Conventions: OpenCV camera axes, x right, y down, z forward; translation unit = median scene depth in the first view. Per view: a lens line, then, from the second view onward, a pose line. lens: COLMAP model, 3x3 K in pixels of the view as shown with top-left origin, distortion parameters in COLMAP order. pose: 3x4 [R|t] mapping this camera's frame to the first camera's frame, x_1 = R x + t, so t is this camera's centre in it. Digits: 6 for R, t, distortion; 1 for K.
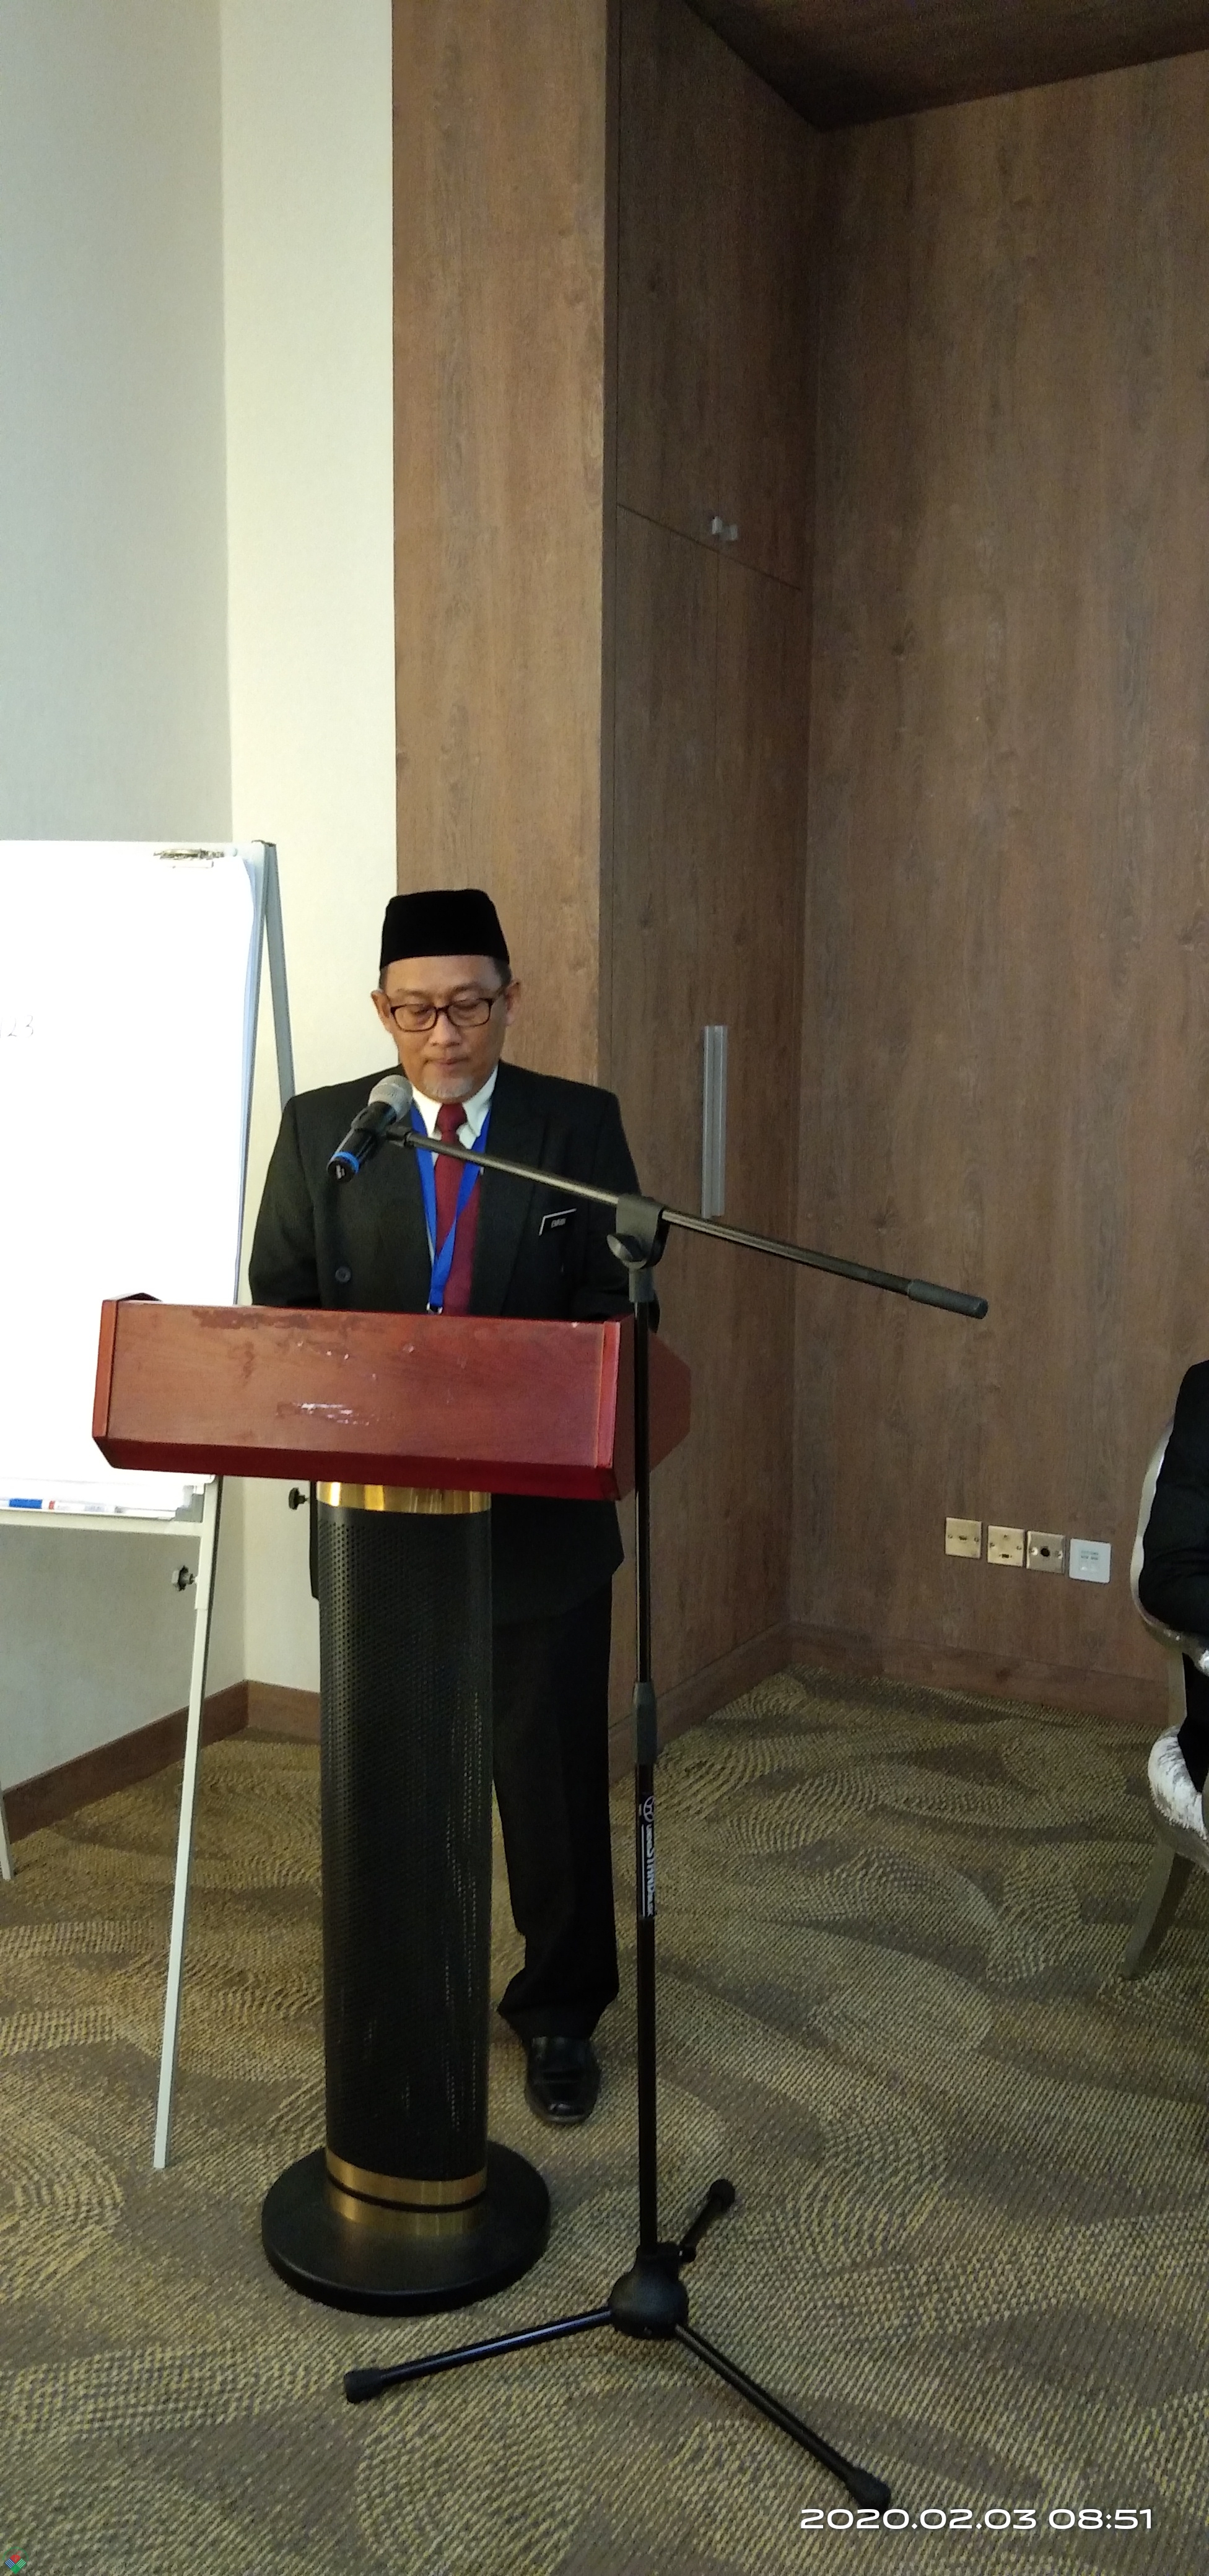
lens RADIAL K [[2036.2, 0, 604.5], [0, 2036.2, 1288.0], [0, 0, 1]] dist [0.135036, -0.334625]
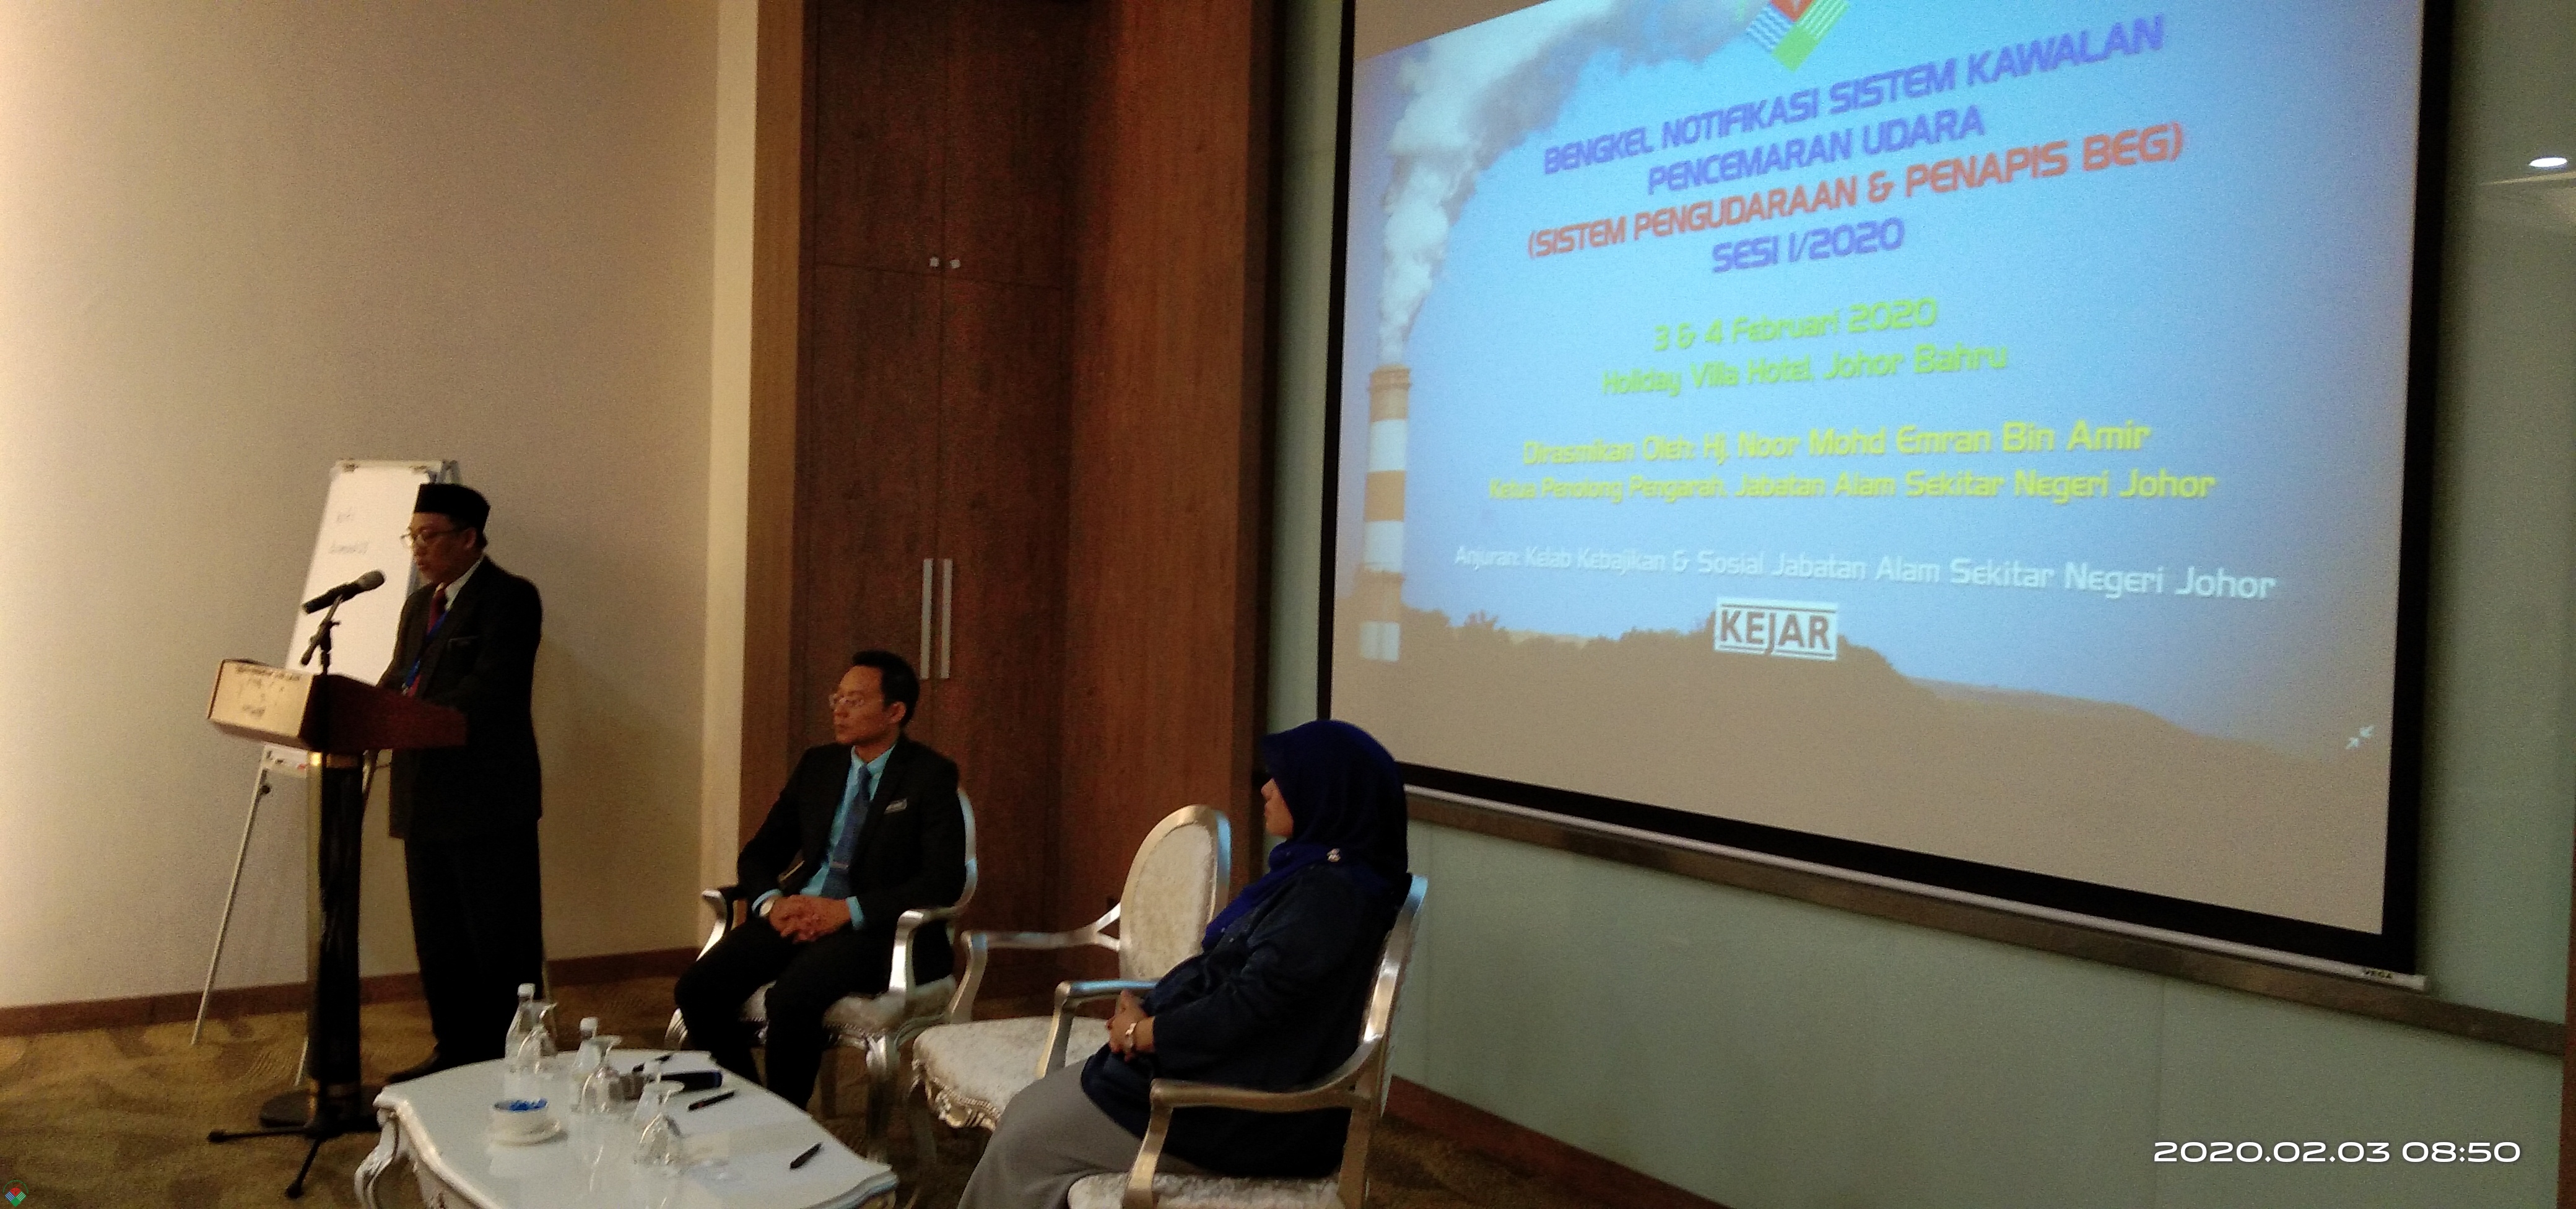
lens RADIAL K [[2031.0, 0, 1288.0], [0, 2031.0, 604.5], [0, 0, 1]] dist [0.155601, -0.453761]
pose [[0.874022, 0.030714, -0.484915, 1.157867], [-0.087344, 0.991674, -0.094620, 0.036607], [0.477972, 0.125054, 0.869428, -0.274856]]
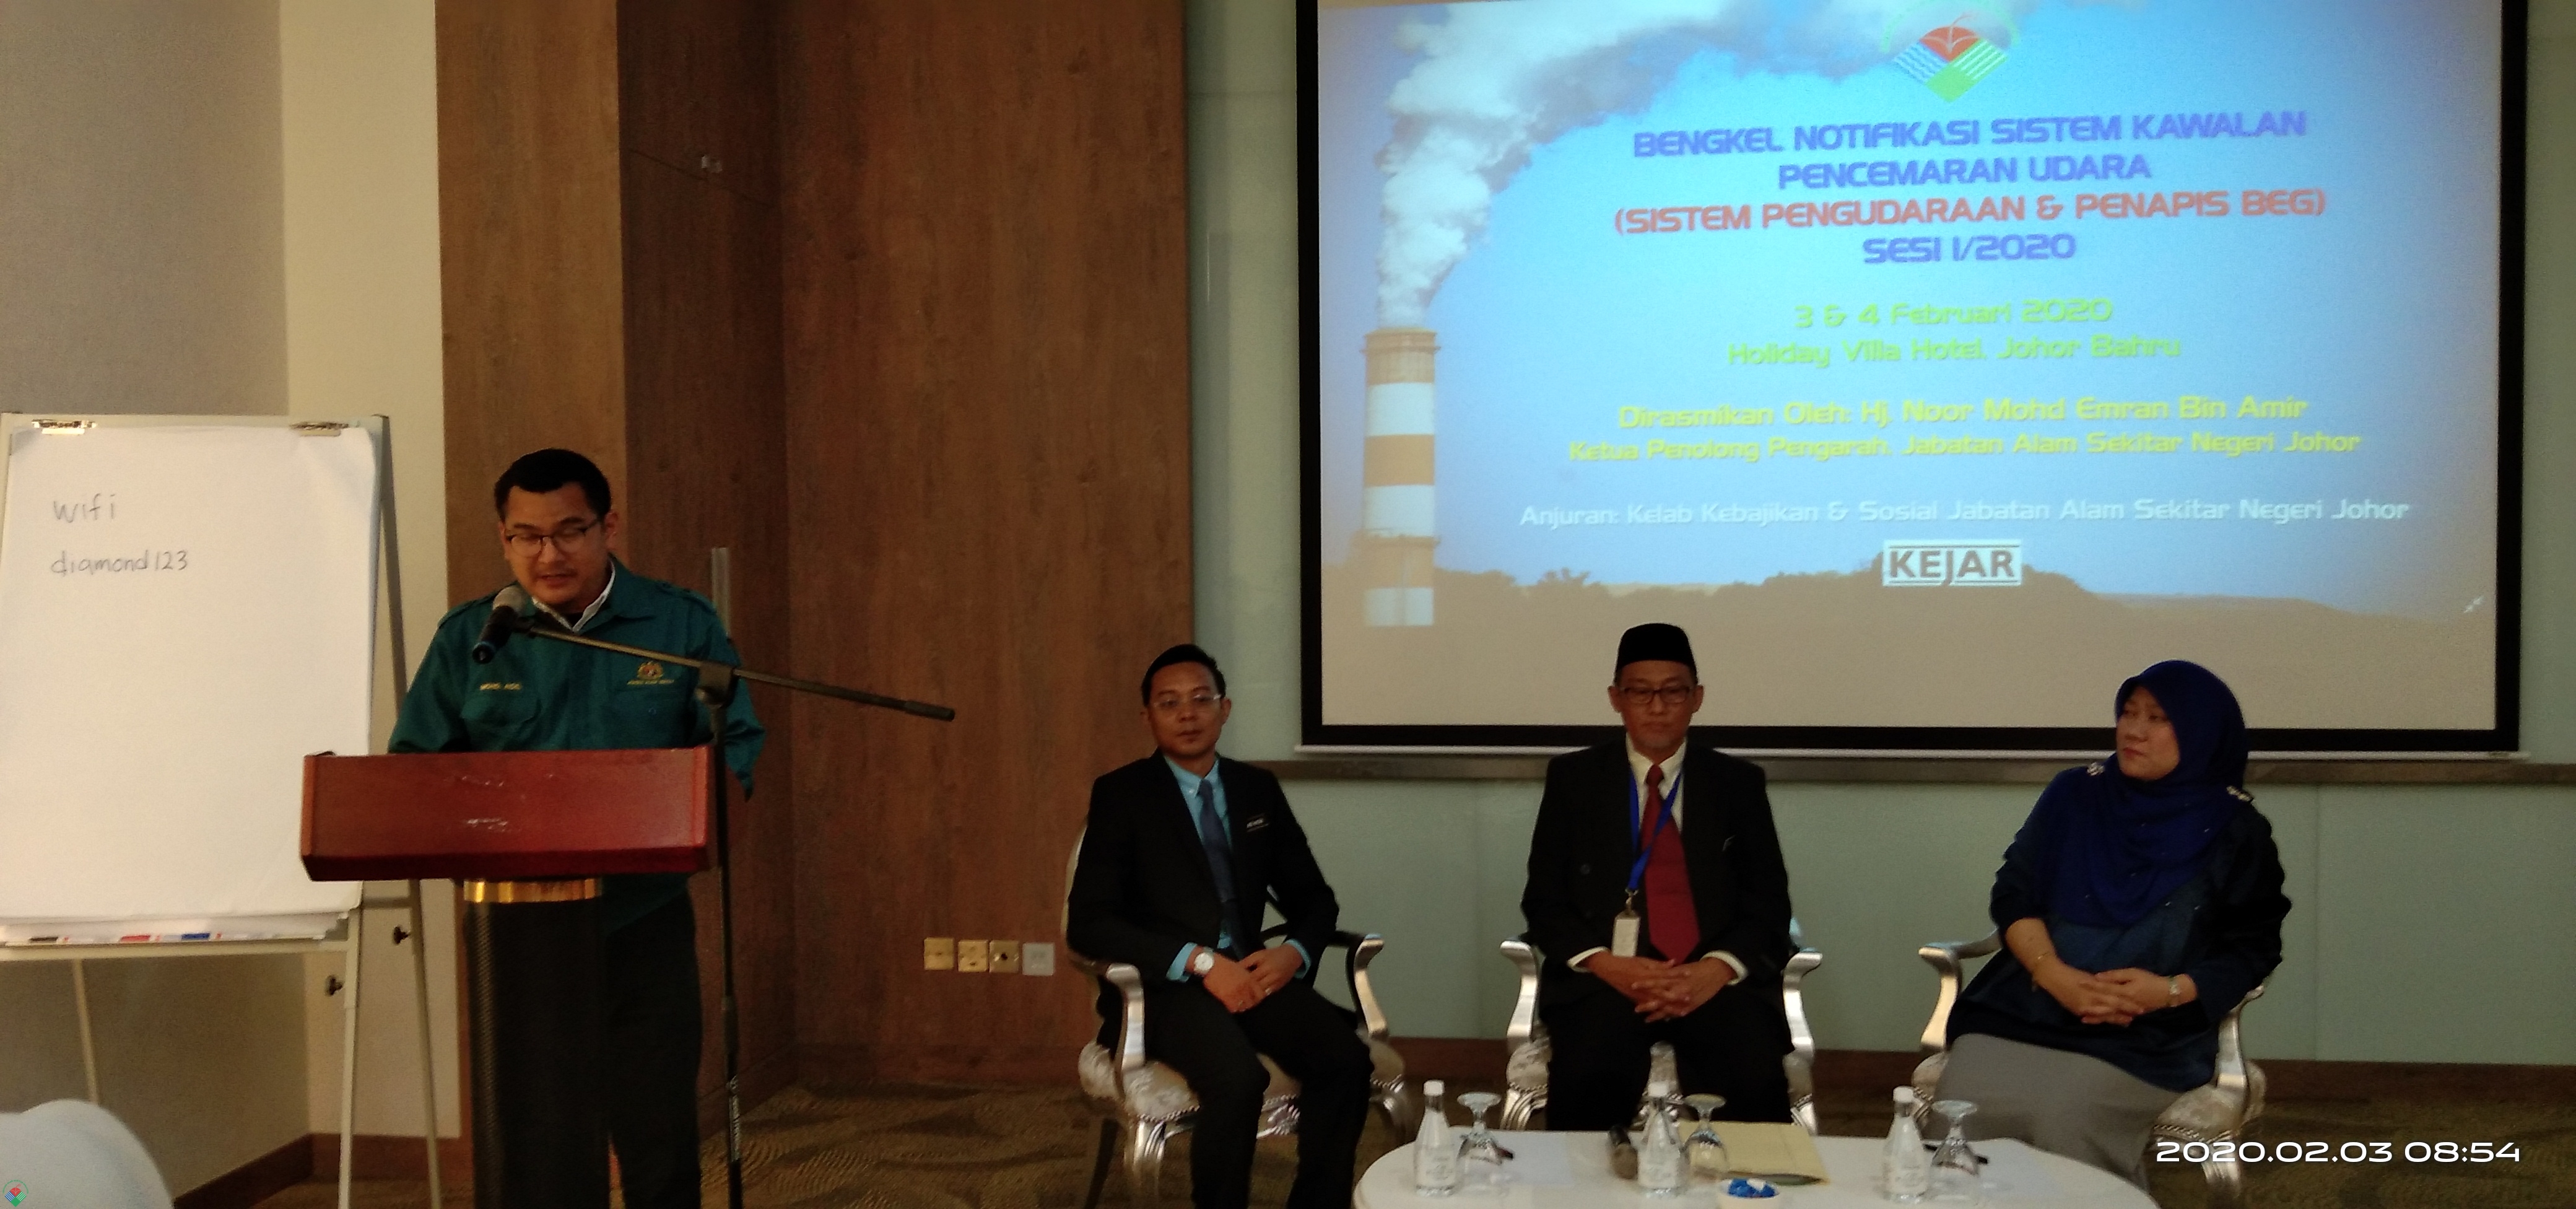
lens RADIAL K [[2036.2, 0, 1265.8], [0, 2036.2, 600.4], [0, 0, 1]] dist [0.135036, -0.334625]
pose [[0.940870, -0.029060, 0.337520, -0.060247], [0.063313, 0.993843, -0.090922, 0.039918], [-0.332800, 0.106915, 0.936917, -0.295466]]
